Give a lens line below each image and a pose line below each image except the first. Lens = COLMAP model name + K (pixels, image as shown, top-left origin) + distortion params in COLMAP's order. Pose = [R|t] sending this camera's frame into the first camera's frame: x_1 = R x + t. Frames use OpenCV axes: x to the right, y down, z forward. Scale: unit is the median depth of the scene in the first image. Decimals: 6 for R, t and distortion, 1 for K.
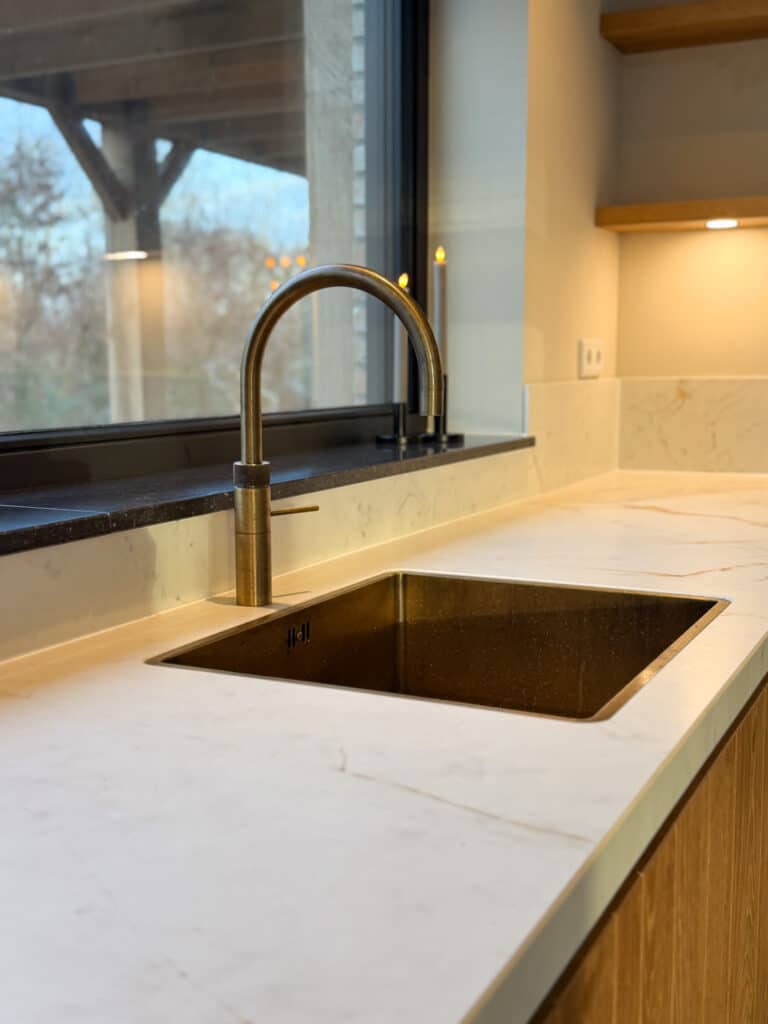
lens RADIAL K [[1174.5, 0, 384.0], [0, 1174.5, 512.0], [0, 0, 1]] dist [0.109132, 0.010954]
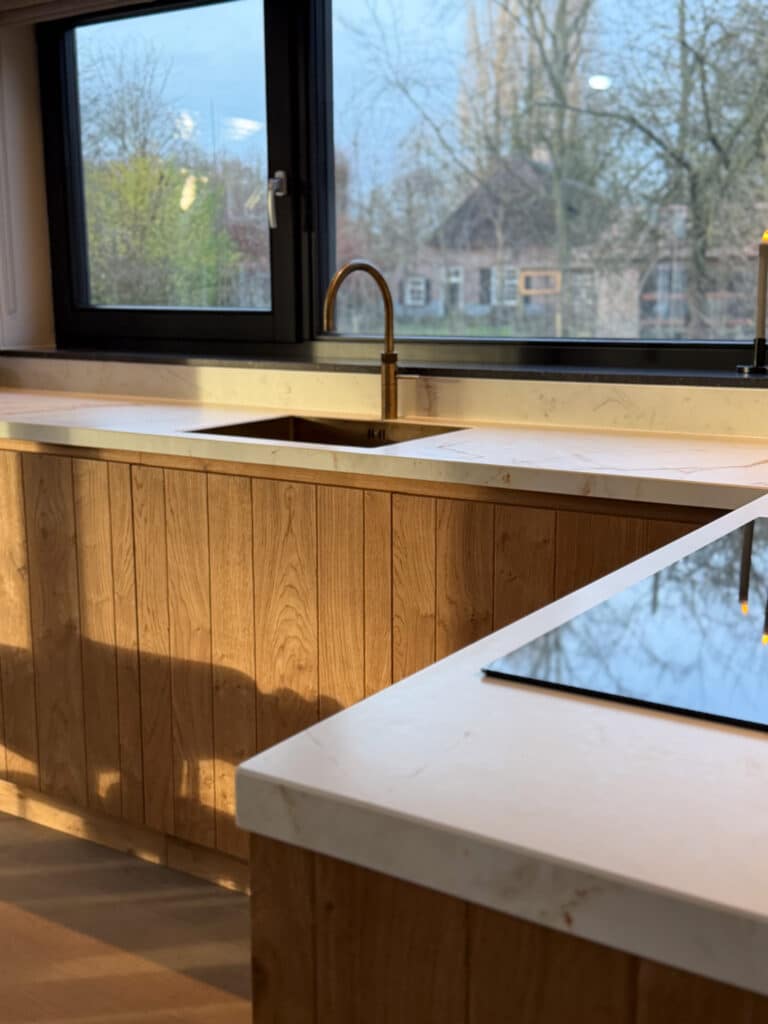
lens RADIAL K [[1171.9, 0, 384.0], [0, 1171.9, 512.0], [0, 0, 1]] dist [0.019873, 0.013447]
pose [[-0.121283, 0.189490, -0.974363, 1.238360], [-0.121375, 0.971413, 0.204024, -0.117428], [0.985169, 0.143008, -0.094817, 0.748801]]
